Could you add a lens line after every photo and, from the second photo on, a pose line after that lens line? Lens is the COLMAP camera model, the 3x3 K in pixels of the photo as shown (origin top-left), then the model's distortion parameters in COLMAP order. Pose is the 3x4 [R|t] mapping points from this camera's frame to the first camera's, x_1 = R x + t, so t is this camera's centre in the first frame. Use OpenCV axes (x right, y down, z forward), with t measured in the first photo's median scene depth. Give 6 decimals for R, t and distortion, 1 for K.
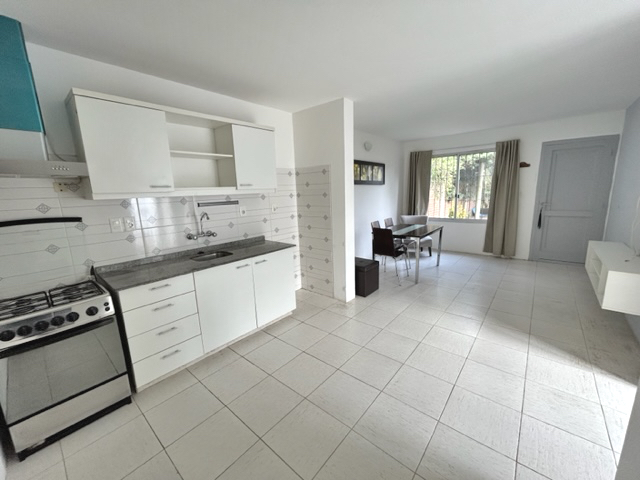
lens RADIAL K [[258.6, 0, 319.9], [0, 258.6, 240.6], [0, 0, 1]] dist [0.000872, 0.000156]
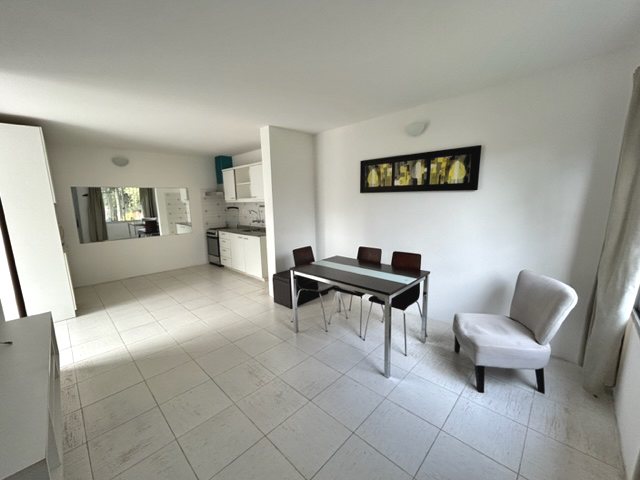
lens RADIAL K [[258.6, 0, 316.8], [0, 258.6, 240.7], [0, 0, 1]] dist [0.000872, 0.000156]
pose [[-0.066676, 0.196203, -0.978294, 1.577366], [-0.164254, 0.964941, 0.204720, -0.372727], [0.984162, 0.174339, -0.032111, 1.580026]]
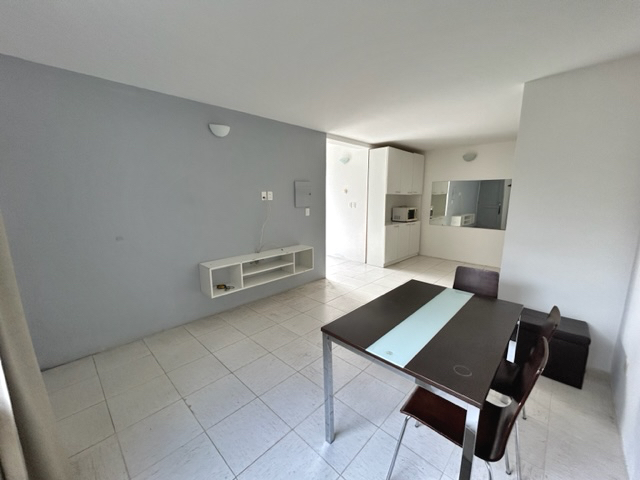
lens RADIAL K [[258.6, 0, 321.5], [0, 258.6, 241.1], [0, 0, 1]] dist [0.000872, 0.000156]
pose [[-0.998214, 0.027478, 0.053053, 0.825203], [0.044727, 0.932405, 0.358637, -0.476056], [-0.039613, 0.360370, -0.931968, 2.238483]]
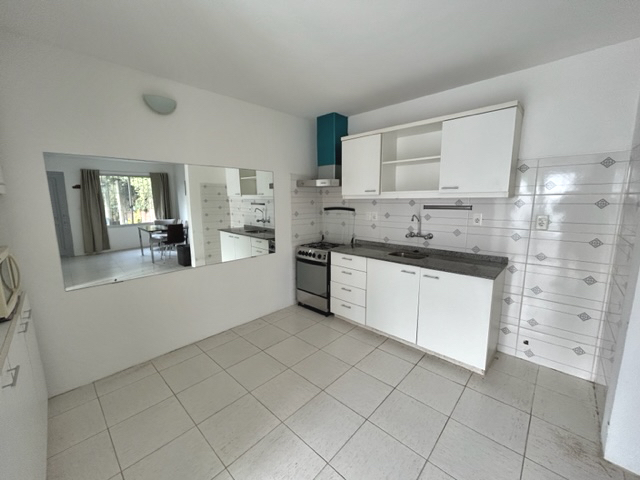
lens RADIAL K [[258.6, 0, 317.9], [0, 258.6, 240.6], [0, 0, 1]] dist [0.000872, 0.000156]
pose [[-0.045414, 0.197552, -0.979240, 0.617802], [-0.178582, 0.962855, 0.202529, -0.144745], [0.982876, 0.184072, -0.008448, 0.617829]]
